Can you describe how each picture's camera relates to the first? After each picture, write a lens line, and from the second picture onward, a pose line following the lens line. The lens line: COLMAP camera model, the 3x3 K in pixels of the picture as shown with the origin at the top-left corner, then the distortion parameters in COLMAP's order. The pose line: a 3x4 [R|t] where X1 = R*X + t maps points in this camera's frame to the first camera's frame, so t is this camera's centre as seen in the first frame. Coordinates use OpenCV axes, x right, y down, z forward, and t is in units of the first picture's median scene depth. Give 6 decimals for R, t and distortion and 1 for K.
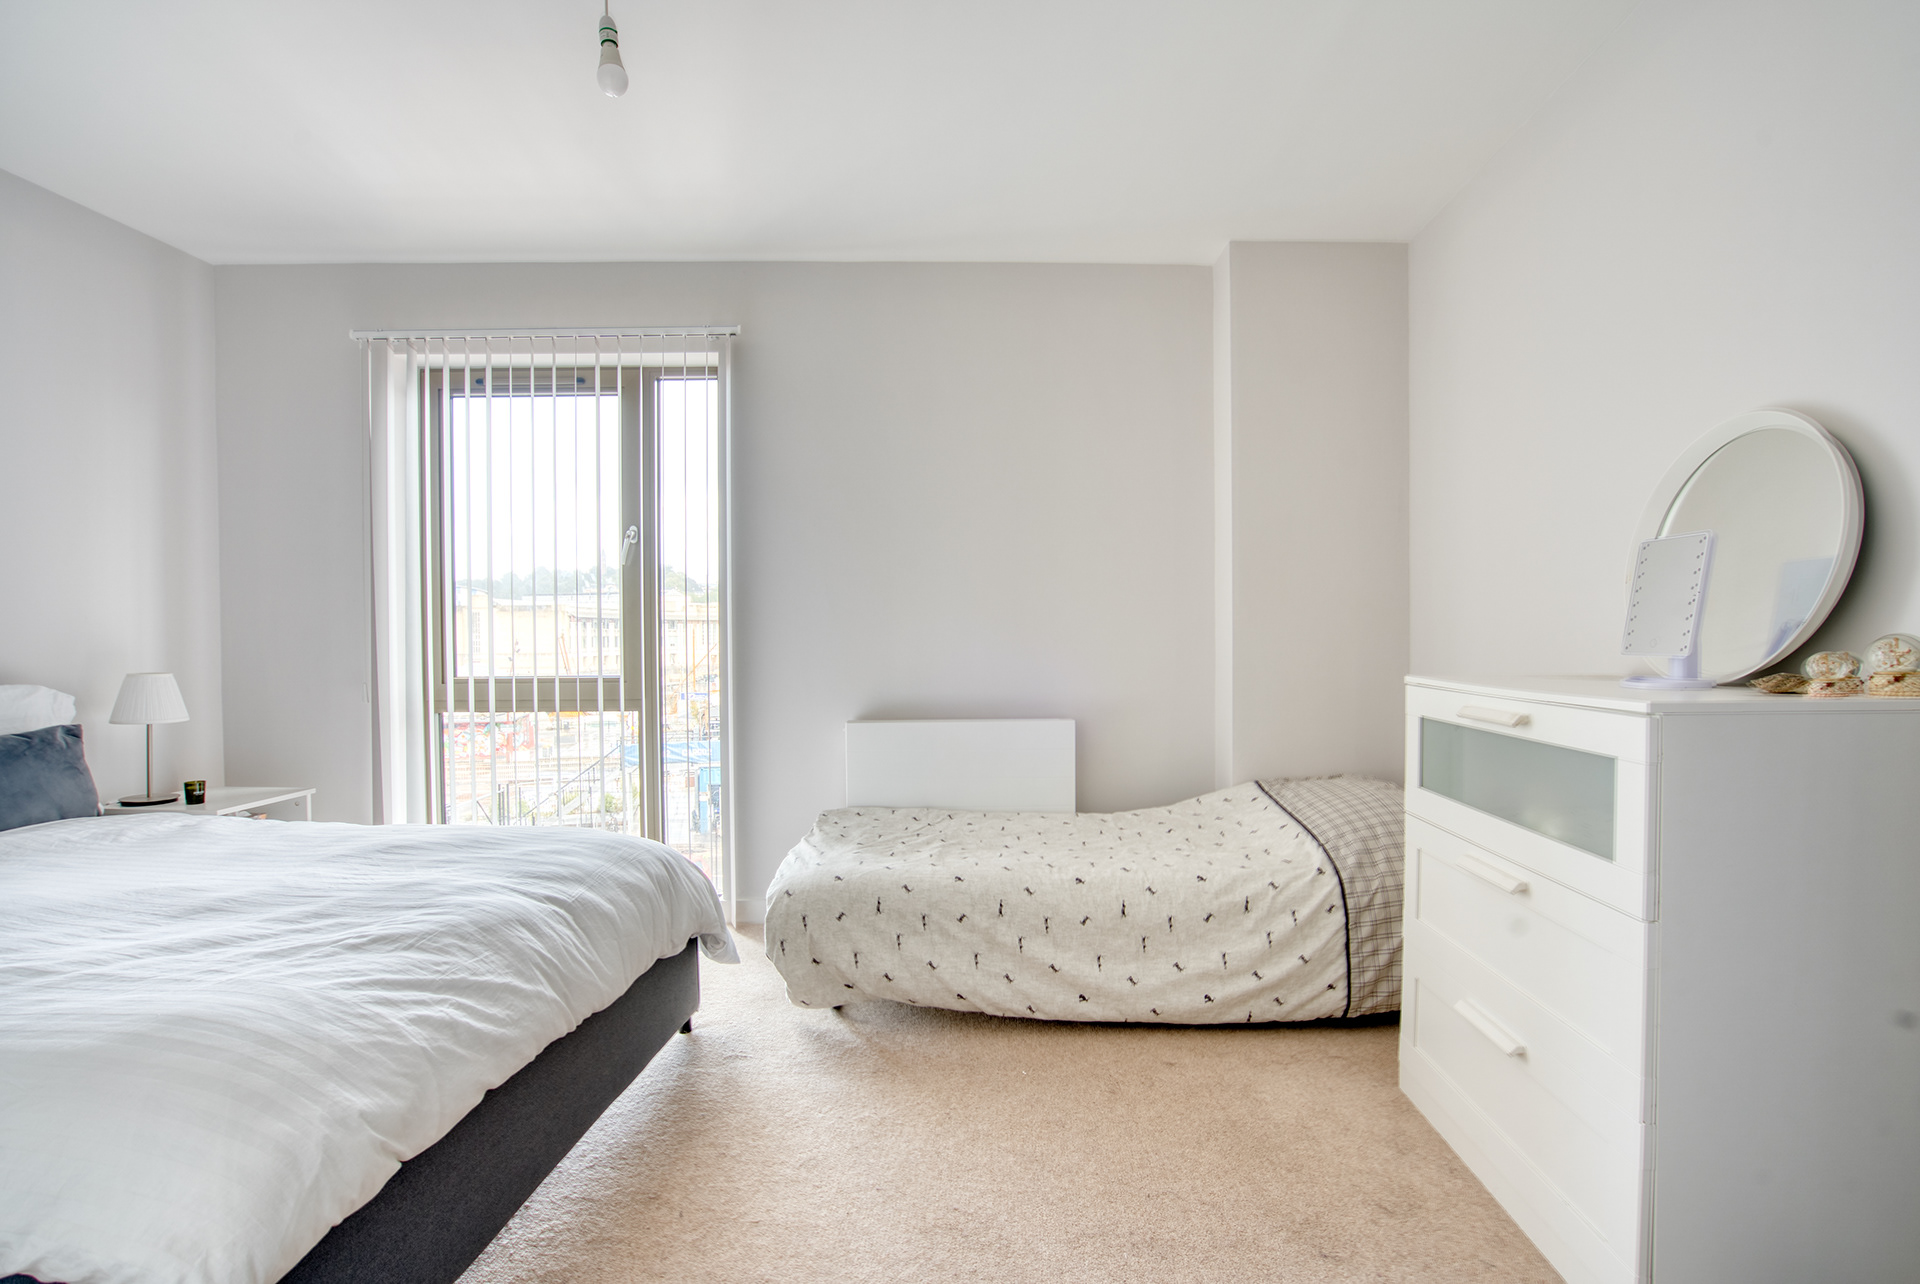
lens RADIAL K [[905.4, 0, 952.2], [0, 905.4, 643.8], [0, 0, 1]] dist [-0.060544, 0.025425]
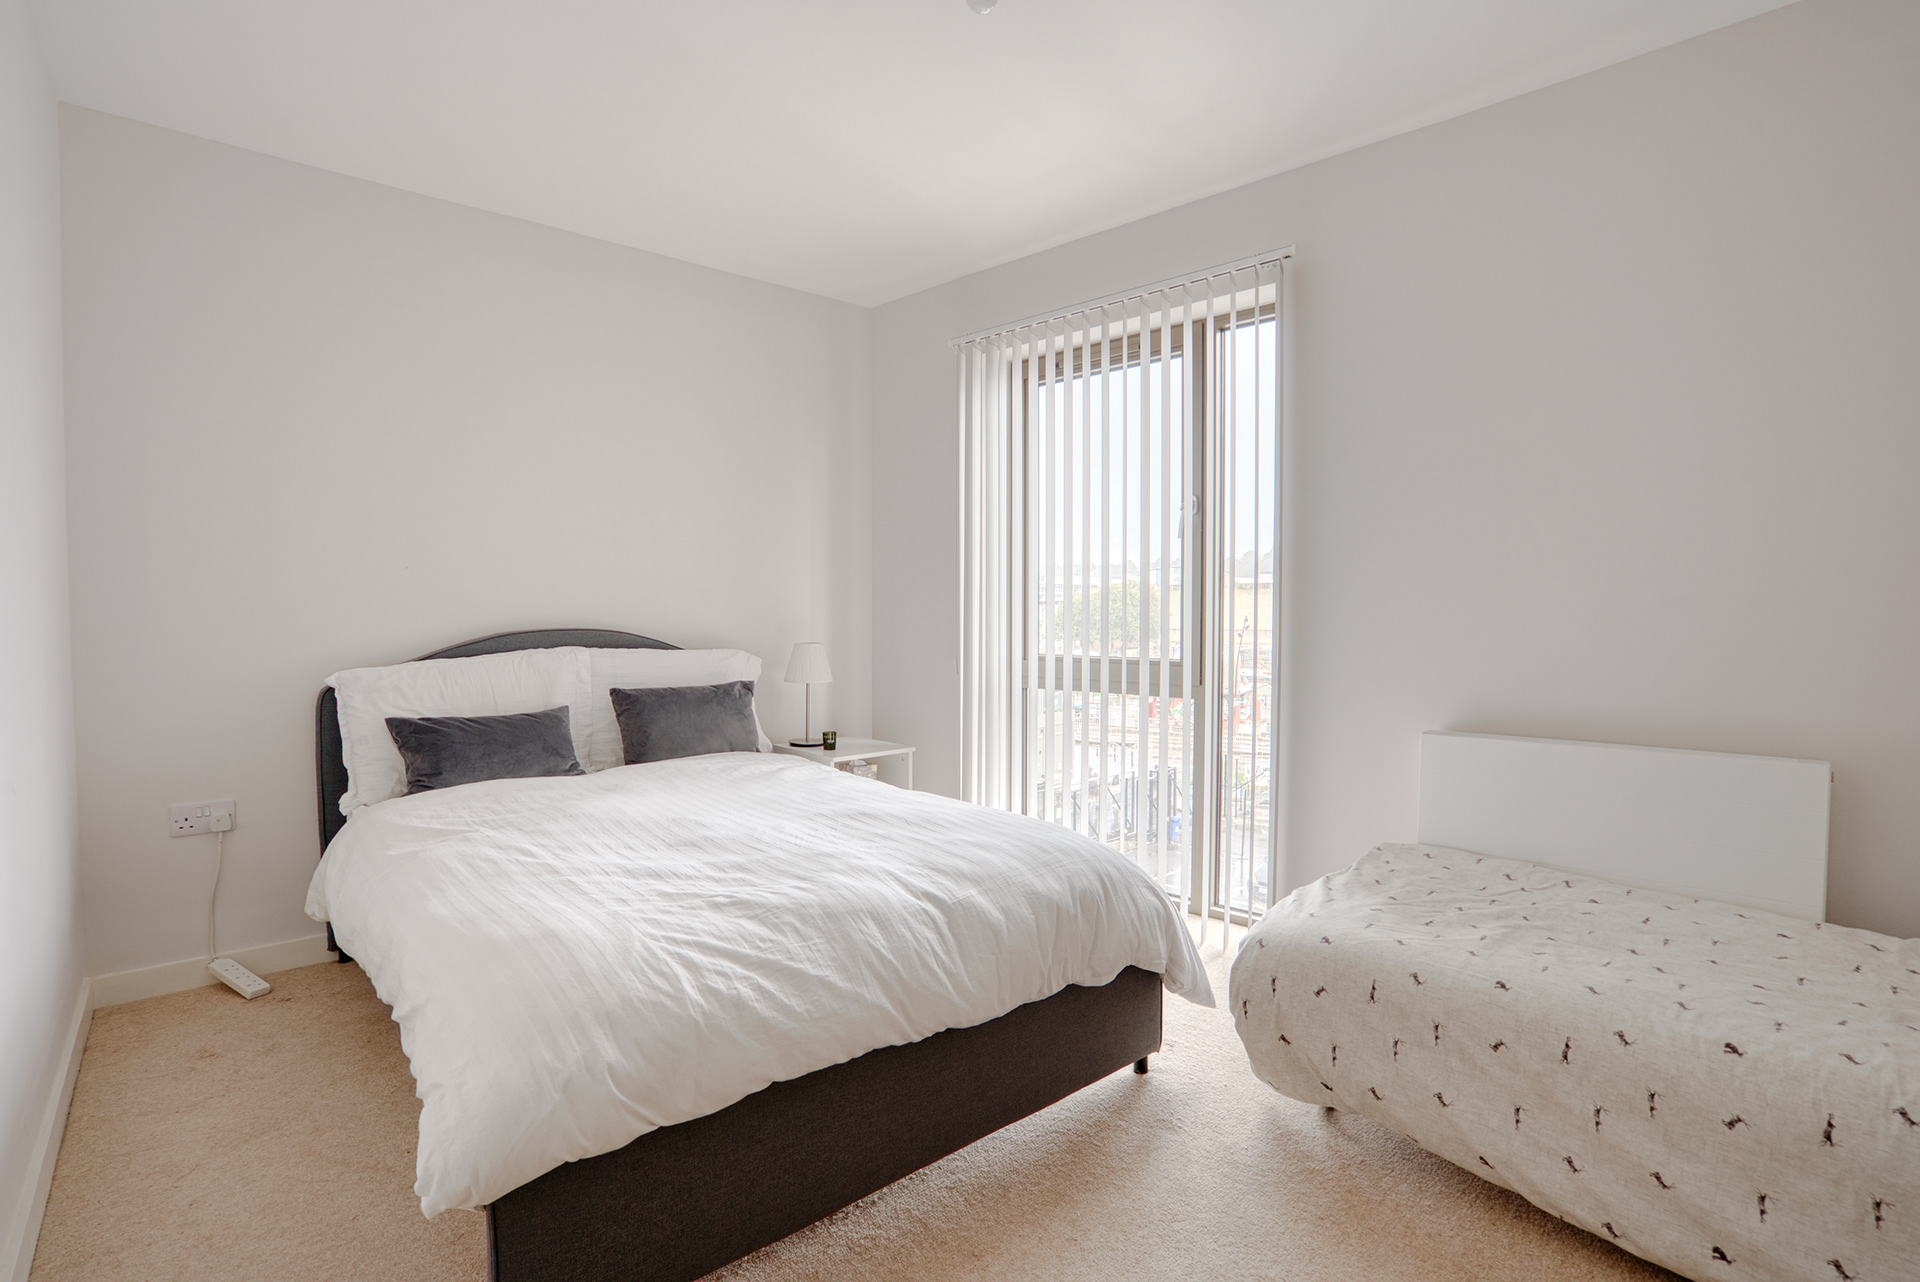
lens RADIAL K [[905.4, 0, 952.2], [0, 905.4, 642.8], [0, 0, 1]] dist [-0.060544, 0.025425]
pose [[0.710227, 0.028975, -0.703376, 0.176899], [-0.012330, 0.999511, 0.028724, -0.007759], [0.703864, -0.011728, 0.710238, 0.258624]]
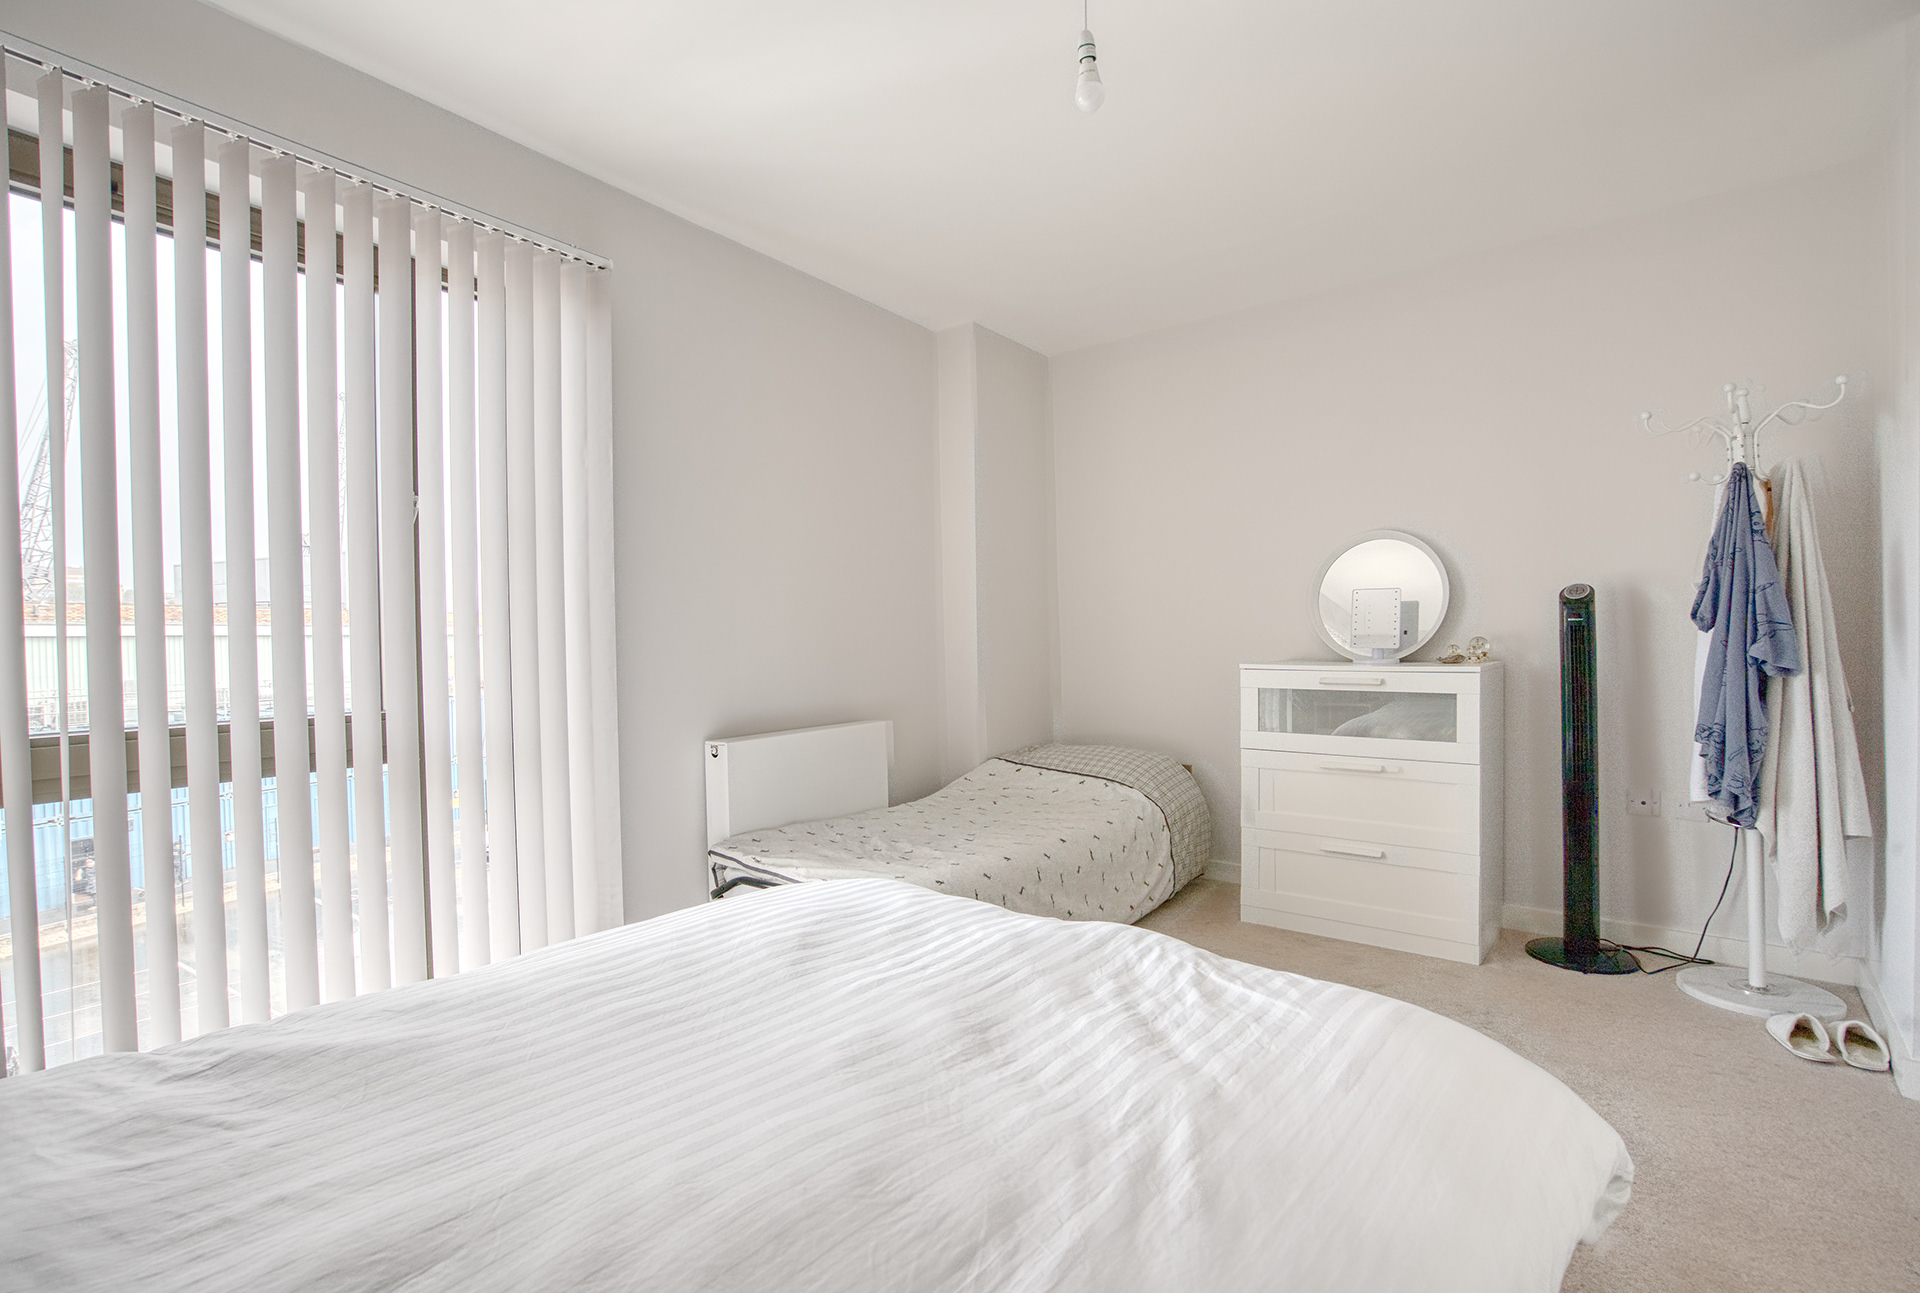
lens RADIAL K [[922.8, 0, 951.3], [0, 922.8, 649.6], [0, 0, 1]] dist [-0.057015, 0.024885]
pose [[0.580775, -0.014619, 0.813933, -0.992864], [0.020097, 0.999791, 0.003618, -0.005845], [-0.813816, 0.014256, 0.580948, 0.398623]]
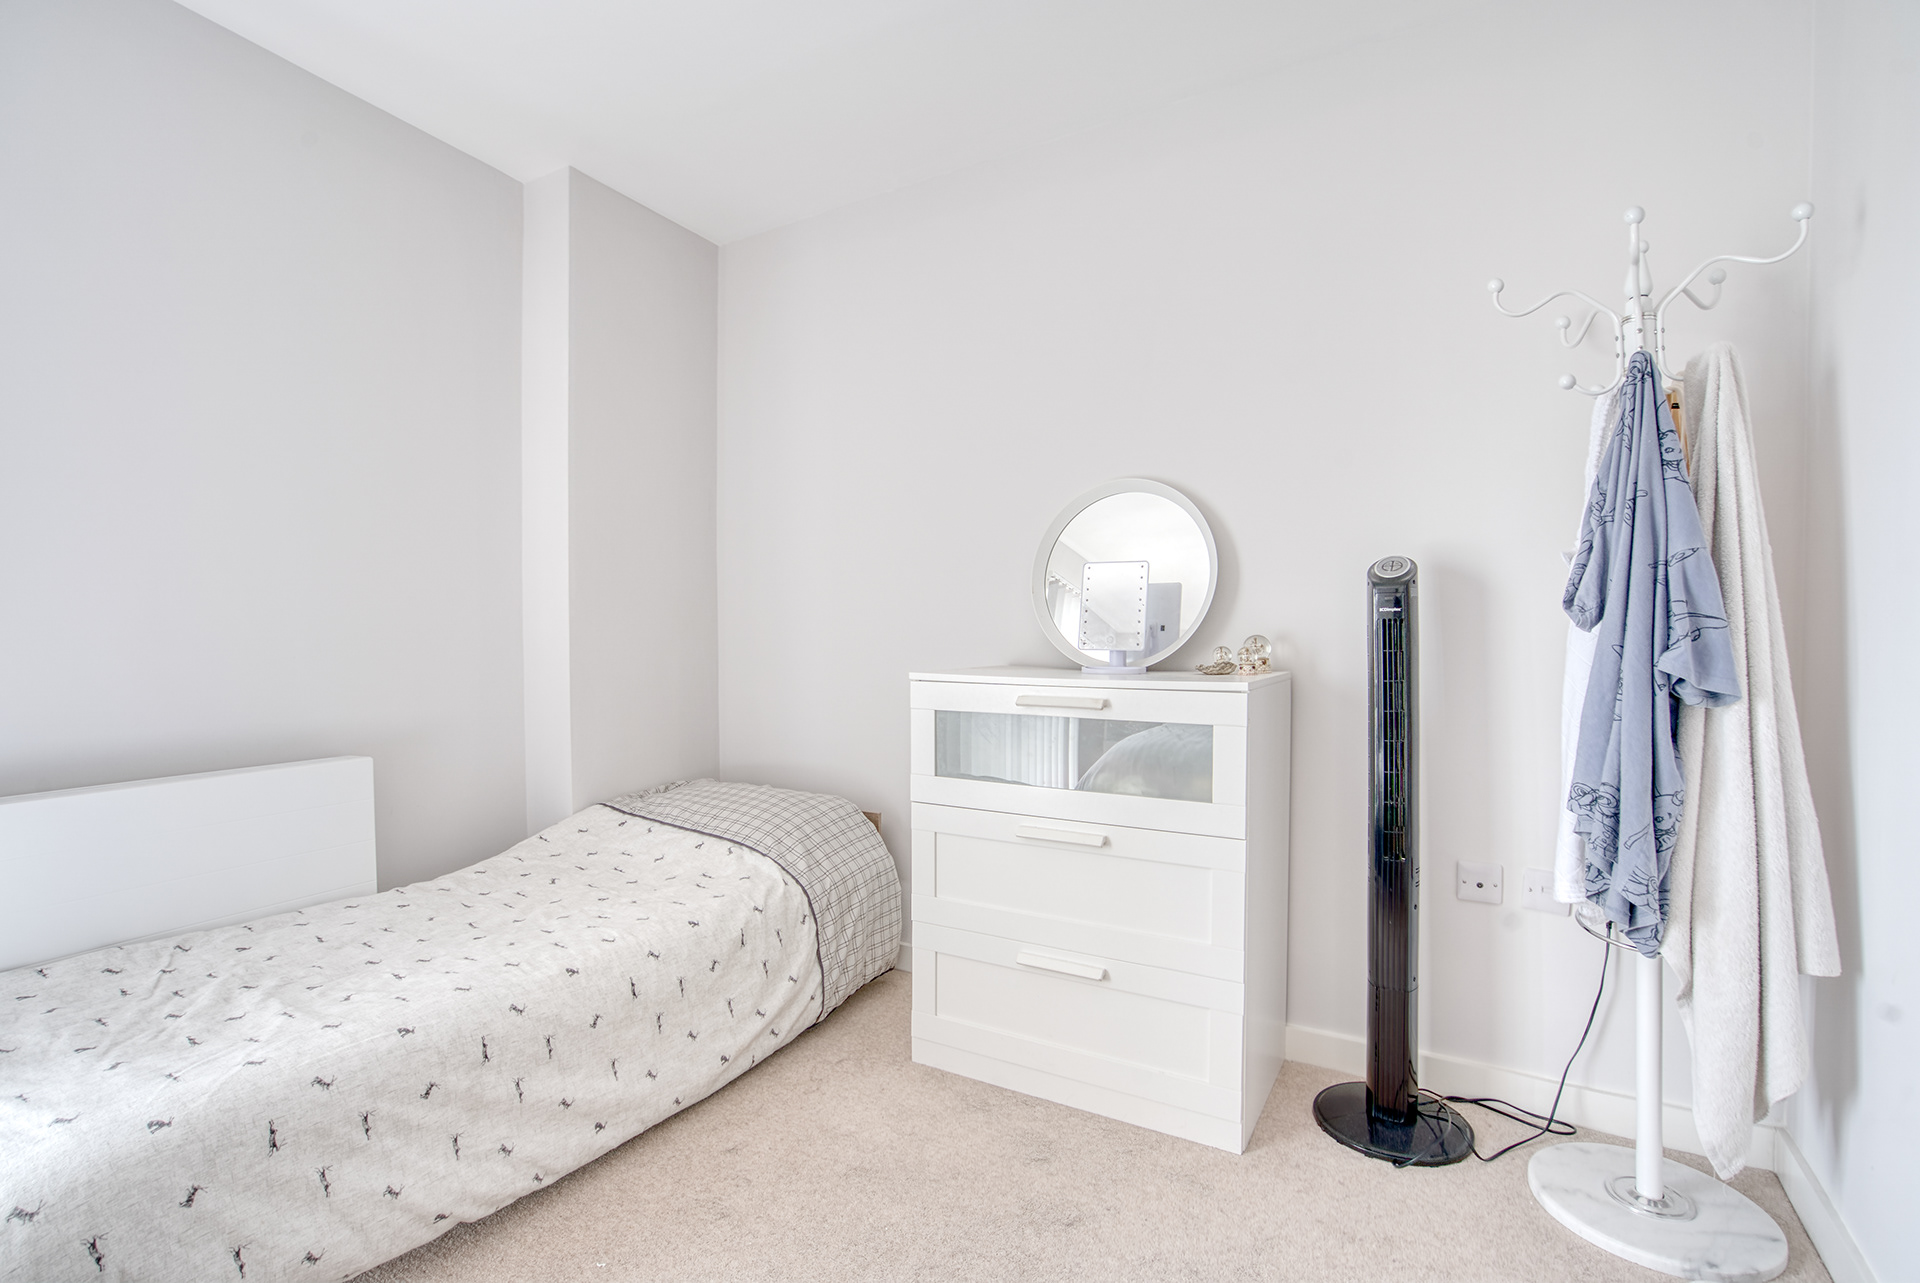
lens RADIAL K [[905.4, 0, 952.2], [0, 905.4, 643.3], [0, 0, 1]] dist [-0.060544, 0.025425]
pose [[0.452457, -0.007124, 0.891758, -0.368147], [0.008608, 0.999956, 0.003622, -0.001927], [-0.891745, 0.006037, 0.452499, 0.408514]]
